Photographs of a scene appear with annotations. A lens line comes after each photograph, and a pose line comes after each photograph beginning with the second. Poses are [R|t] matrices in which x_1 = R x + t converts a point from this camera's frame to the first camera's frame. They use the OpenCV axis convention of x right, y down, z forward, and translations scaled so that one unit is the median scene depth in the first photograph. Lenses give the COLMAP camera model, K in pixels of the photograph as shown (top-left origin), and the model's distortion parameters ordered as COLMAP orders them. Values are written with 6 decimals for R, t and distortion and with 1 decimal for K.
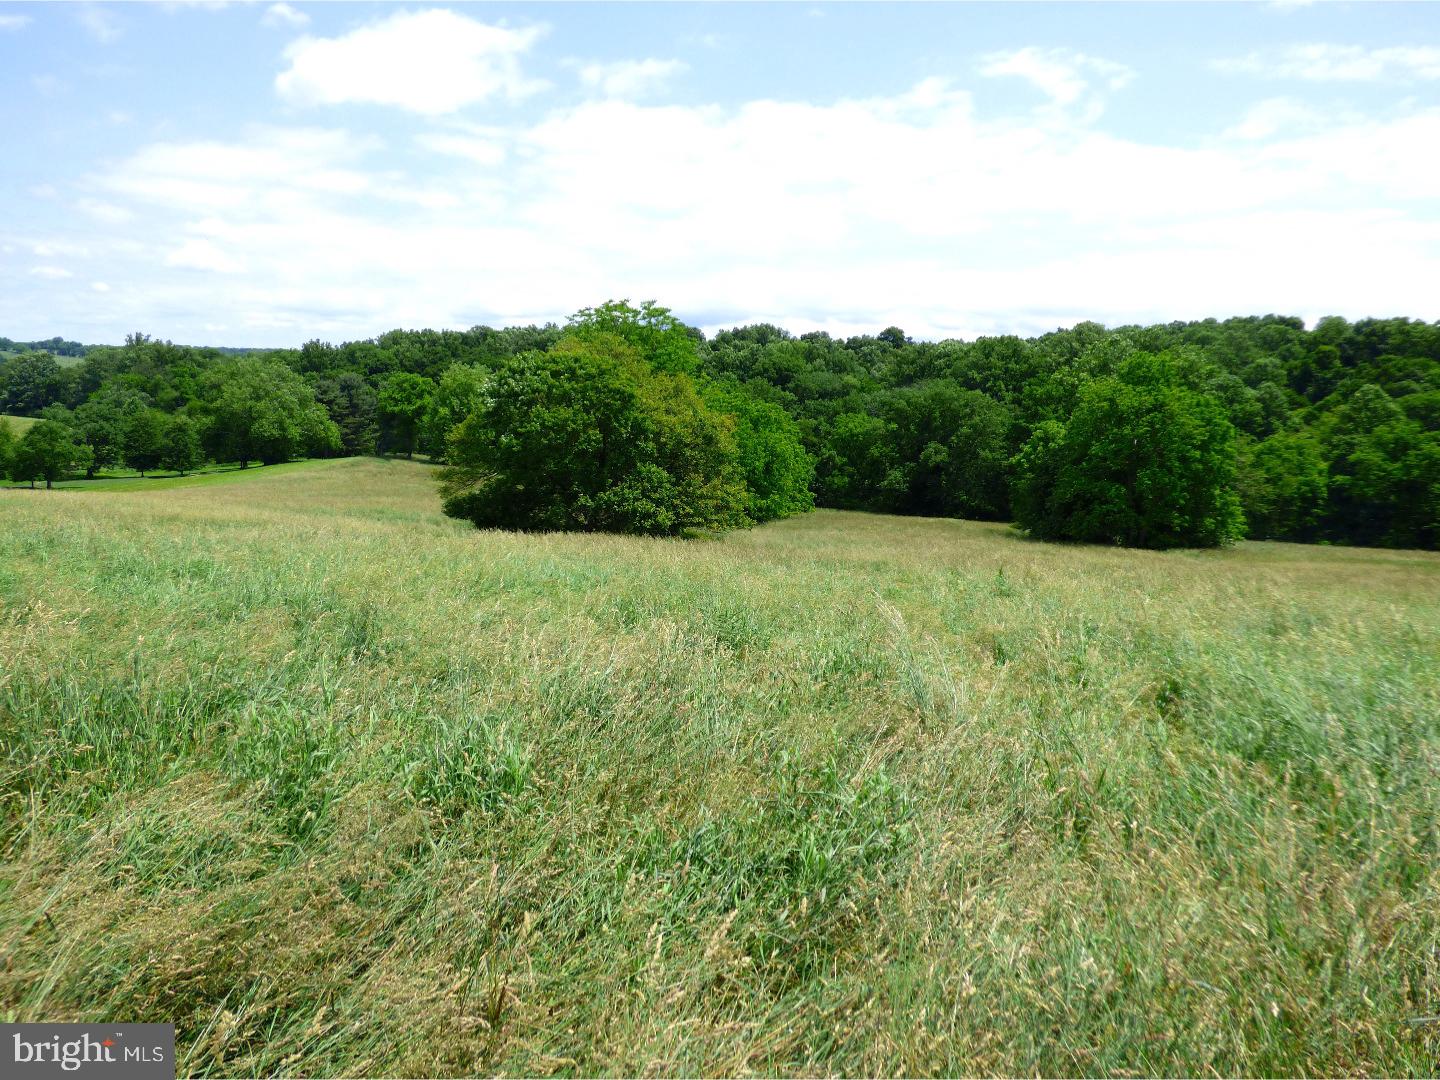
lens RADIAL K [[1032.4, 0, 718.1], [0, 1032.4, 535.5], [0, 0, 1]] dist [-0.012144, -0.001936]
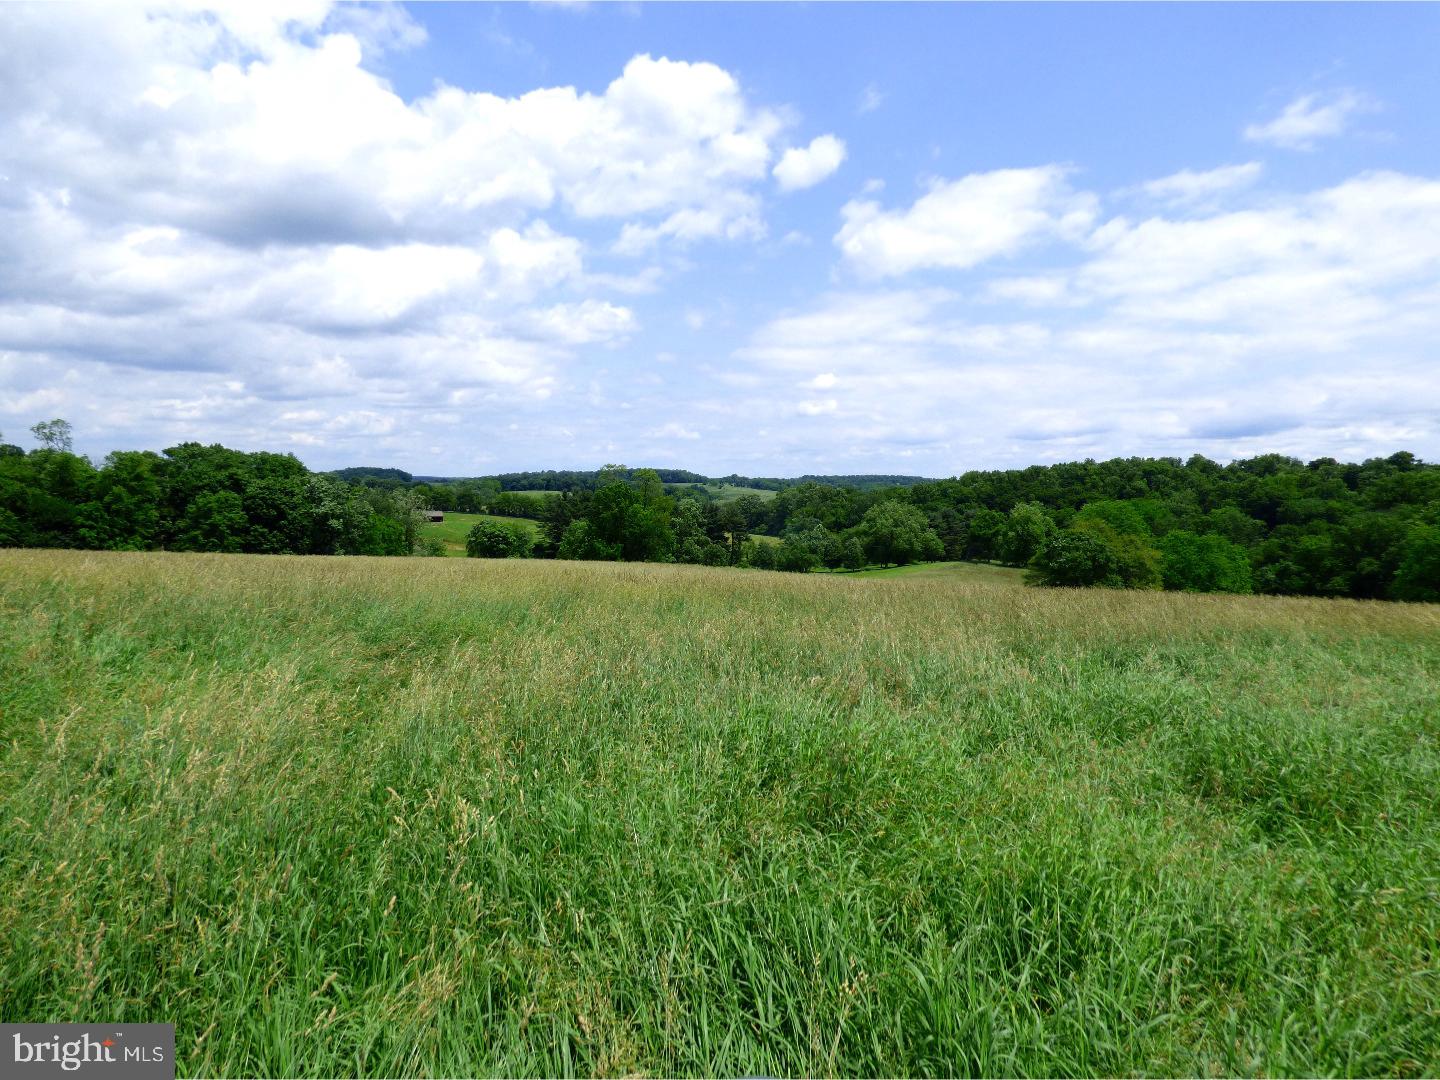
lens RADIAL K [[890.2, 0, 714.3], [0, 890.2, 535.4], [0, 0, 1]] dist [0.000353, -0.000696]
pose [[0.844336, -0.007356, -0.535764, 0.074940], [-0.044993, 0.995401, -0.084573, 0.016746], [0.533922, 0.095514, 0.840121, -0.362076]]
